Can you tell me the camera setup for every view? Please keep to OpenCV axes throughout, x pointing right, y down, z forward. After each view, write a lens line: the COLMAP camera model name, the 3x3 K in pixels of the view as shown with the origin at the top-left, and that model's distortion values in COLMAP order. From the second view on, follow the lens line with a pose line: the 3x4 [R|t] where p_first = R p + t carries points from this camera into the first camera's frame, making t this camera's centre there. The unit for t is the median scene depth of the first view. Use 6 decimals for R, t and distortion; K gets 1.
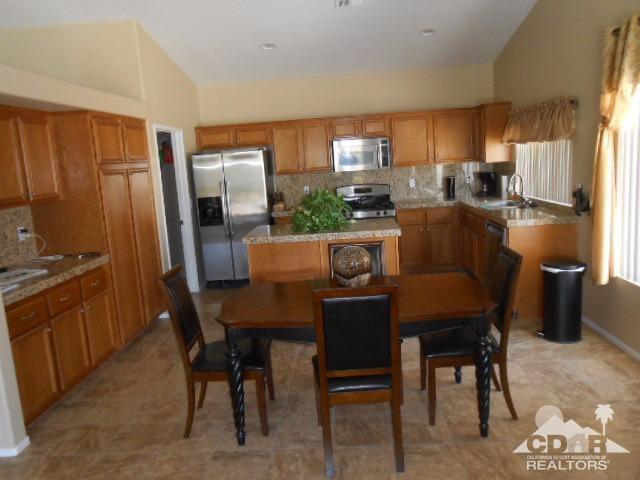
lens RADIAL K [[496.9, 0, 322.1], [0, 496.9, 238.8], [0, 0, 1]] dist [0.004452, 0.003384]
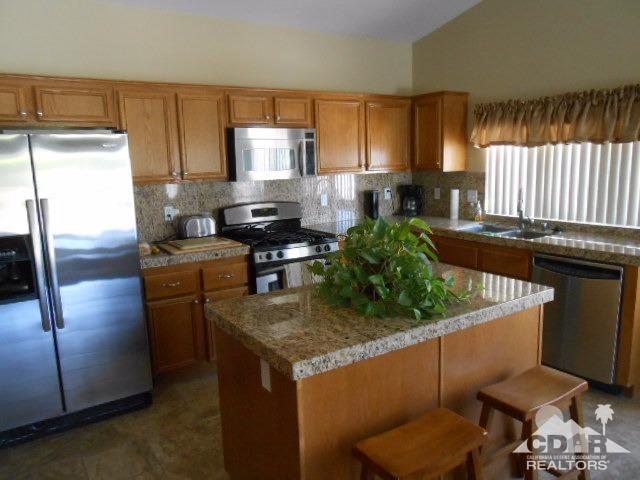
lens RADIAL K [[496.9, 0, 318.5], [0, 496.9, 243.0], [0, 0, 1]] dist [0.004452, 0.003384]
pose [[0.815957, -0.057331, 0.575263, -0.237159], [0.068514, 0.997648, 0.002246, -0.058963], [-0.574039, 0.037581, 0.817965, 0.481668]]
